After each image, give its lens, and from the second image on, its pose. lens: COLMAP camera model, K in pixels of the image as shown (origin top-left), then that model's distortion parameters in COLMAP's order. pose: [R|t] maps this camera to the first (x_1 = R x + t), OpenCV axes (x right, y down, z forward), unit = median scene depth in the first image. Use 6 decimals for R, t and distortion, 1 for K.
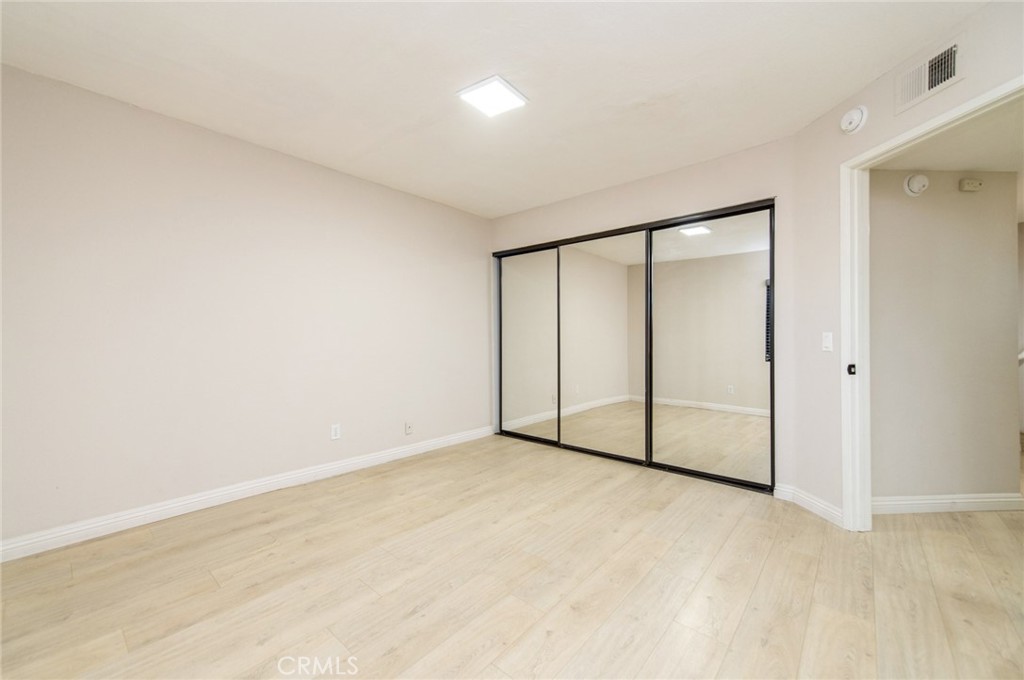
lens RADIAL K [[401.9, 0, 514.8], [0, 401.9, 341.3], [0, 0, 1]] dist [0.009068, -0.000281]
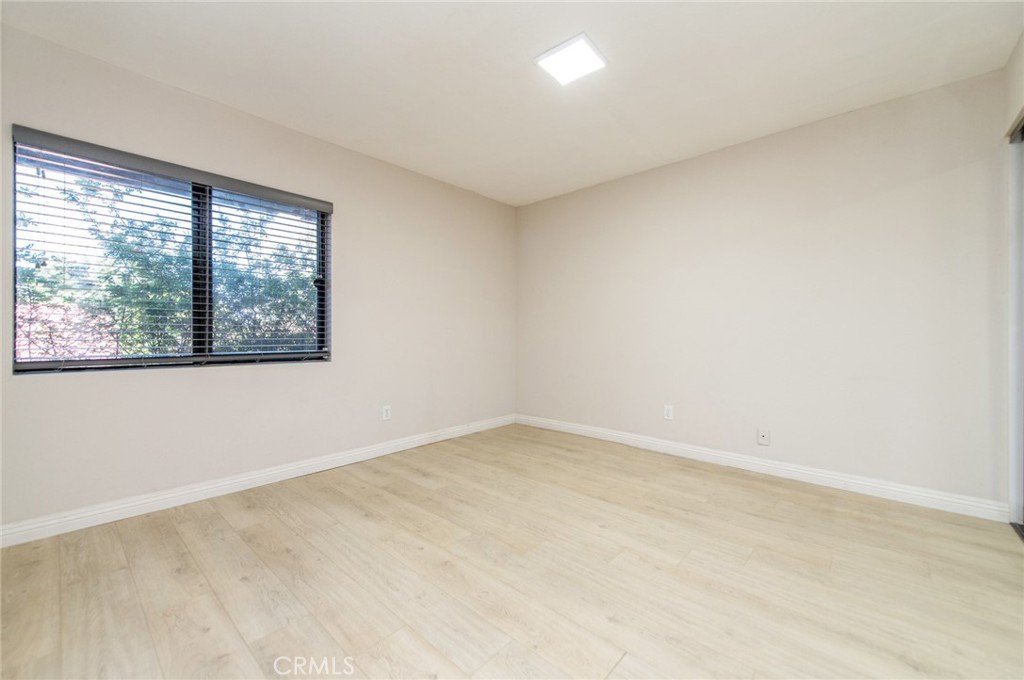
lens RADIAL K [[401.9, 0, 510.0], [0, 401.9, 335.9], [0, 0, 1]] dist [0.009068, -0.000281]
pose [[-0.024564, 0.002575, -0.999695, 0.721924], [-0.012399, 0.999919, 0.002880, 0.029451], [0.999621, 0.012466, -0.024530, 0.704768]]
